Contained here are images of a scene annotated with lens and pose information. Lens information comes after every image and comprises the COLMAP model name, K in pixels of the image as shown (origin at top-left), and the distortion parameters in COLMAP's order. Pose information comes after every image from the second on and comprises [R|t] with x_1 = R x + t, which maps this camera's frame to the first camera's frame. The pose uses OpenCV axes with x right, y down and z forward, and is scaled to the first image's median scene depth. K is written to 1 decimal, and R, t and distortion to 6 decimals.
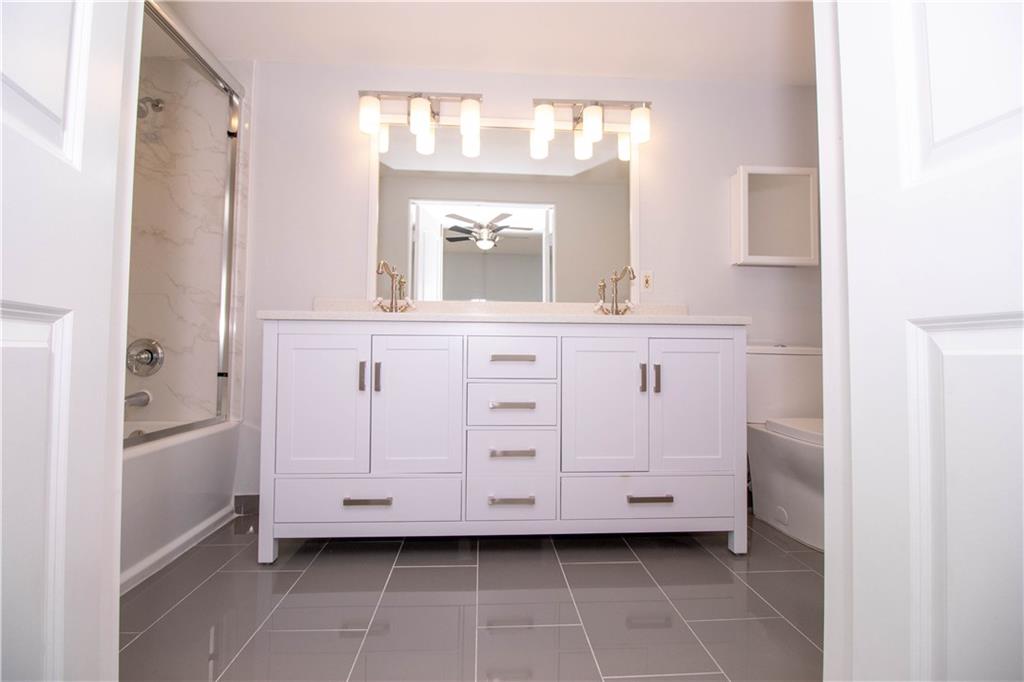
lens RADIAL K [[472.8, 0, 509.8], [0, 472.8, 336.2], [0, 0, 1]] dist [-0.000321, -0.011772]
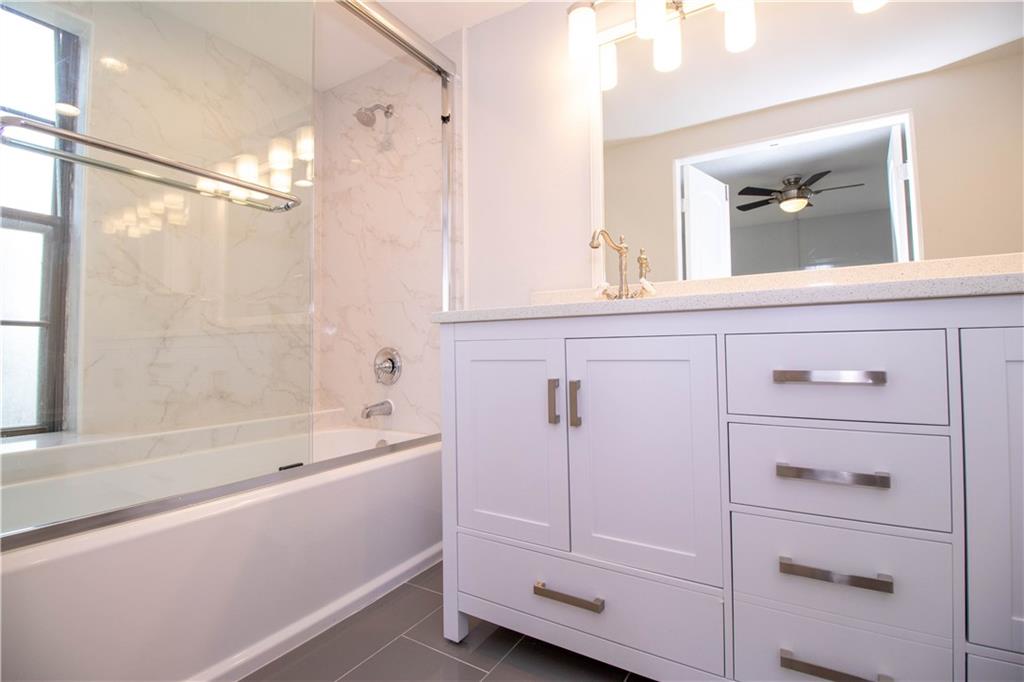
lens RADIAL K [[472.8, 0, 512.1], [0, 472.8, 332.3], [0, 0, 1]] dist [-0.000321, -0.011772]
pose [[0.816699, -0.039201, -0.575731, 0.018118], [0.040855, 0.999114, -0.010074, -0.006049], [0.575616, -0.015294, 0.817577, 0.334481]]
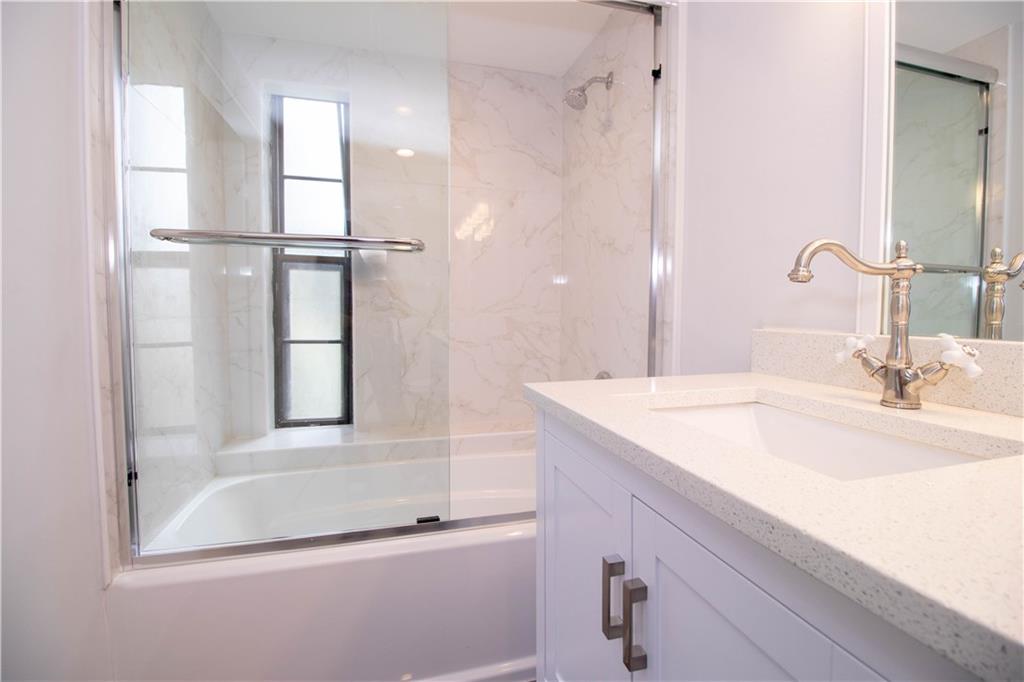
lens RADIAL K [[472.8, 0, 514.4], [0, 472.8, 333.0], [0, 0, 1]] dist [-0.000321, -0.011772]
pose [[0.213775, 0.038497, -0.976124, 0.018023], [0.037048, 0.998185, 0.047481, -0.110305], [0.976180, -0.046314, 0.211961, 0.664509]]
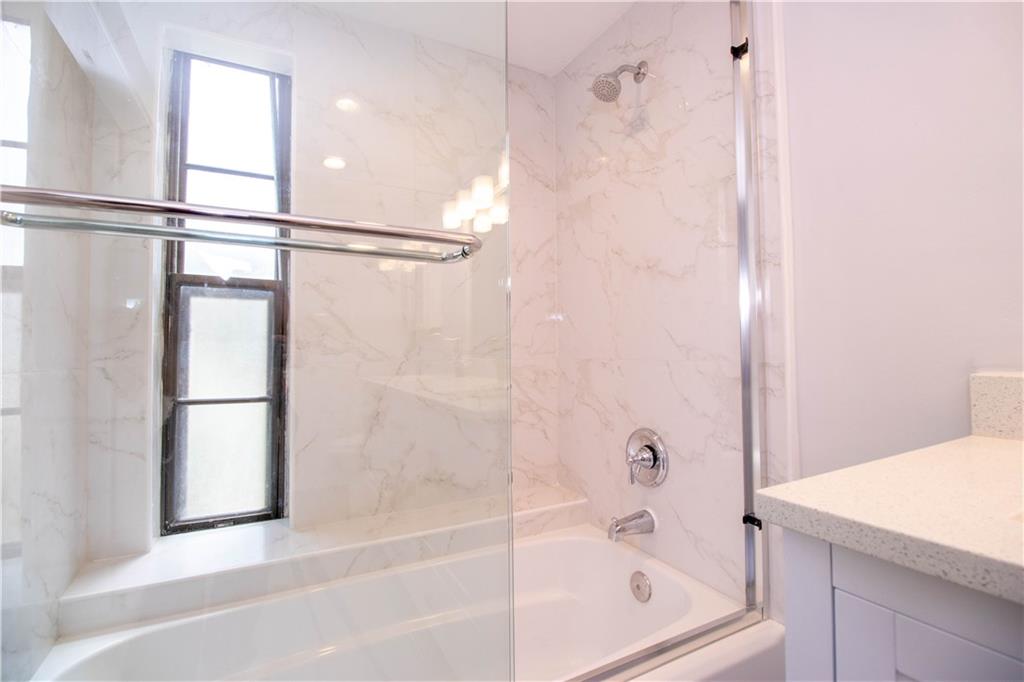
lens RADIAL K [[472.8, 0, 512.1], [0, 472.8, 332.3], [0, 0, 1]] dist [-0.000321, -0.011772]
pose [[0.411617, -0.047831, -0.910101, -0.242881], [0.049725, 0.998313, -0.029977, -0.118745], [0.909999, -0.032916, 0.413301, 0.560786]]
